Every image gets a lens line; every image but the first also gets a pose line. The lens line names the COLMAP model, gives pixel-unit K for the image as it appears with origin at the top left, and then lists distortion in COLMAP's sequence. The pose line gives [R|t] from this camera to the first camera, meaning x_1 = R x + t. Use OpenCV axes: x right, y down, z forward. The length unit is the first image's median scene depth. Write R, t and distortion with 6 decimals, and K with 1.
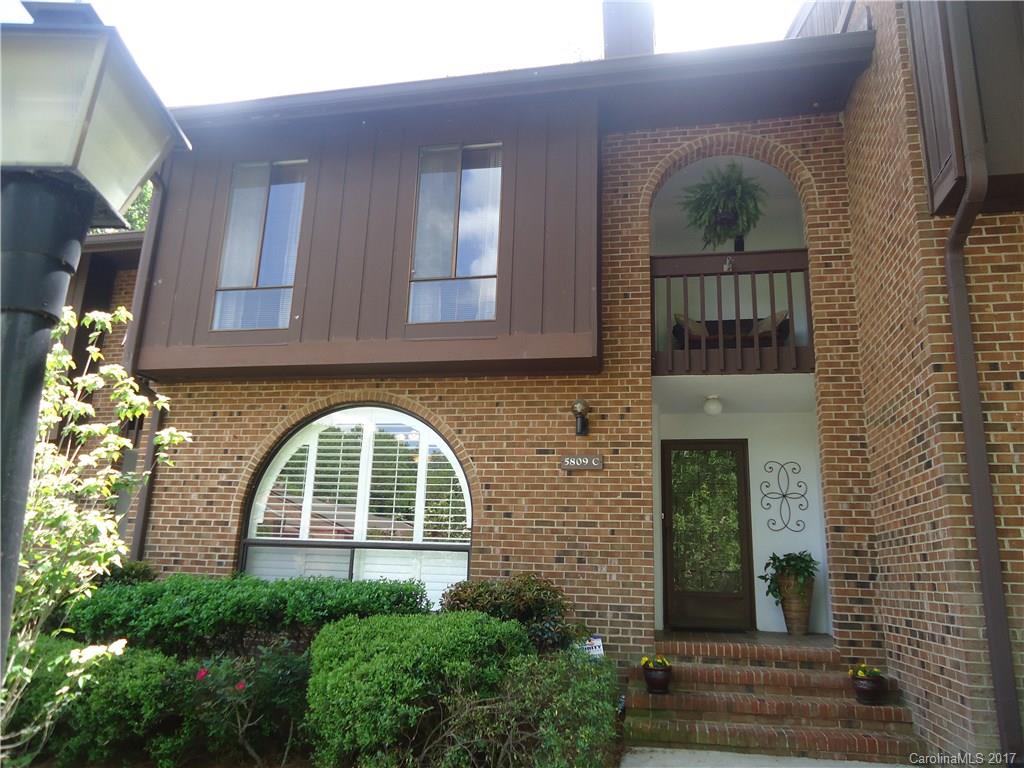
lens RADIAL K [[748.7, 0, 508.4], [0, 748.7, 390.1], [0, 0, 1]] dist [-0.003845, -0.009951]
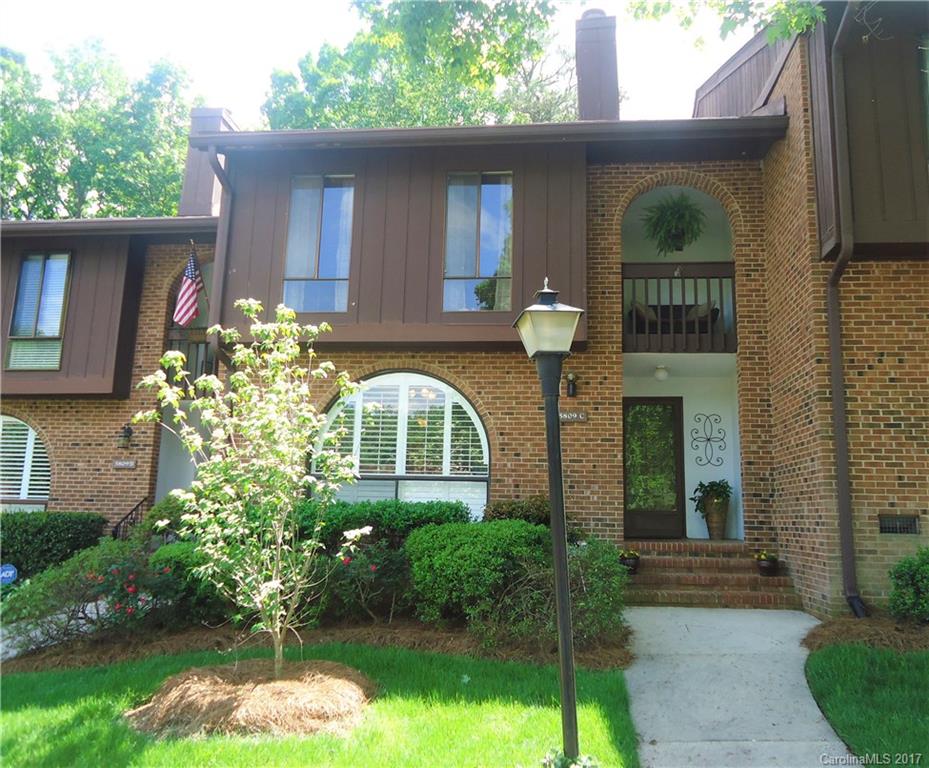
lens RADIAL K [[817.9, 0, 467.2], [0, 817.9, 379.8], [0, 0, 1]] dist [-0.014136, -0.025434]
pose [[0.993878, 0.005979, 0.110318, -0.258806], [-0.013998, 0.997302, 0.072055, -0.075889], [-0.109590, -0.073158, 0.991281, -0.459406]]
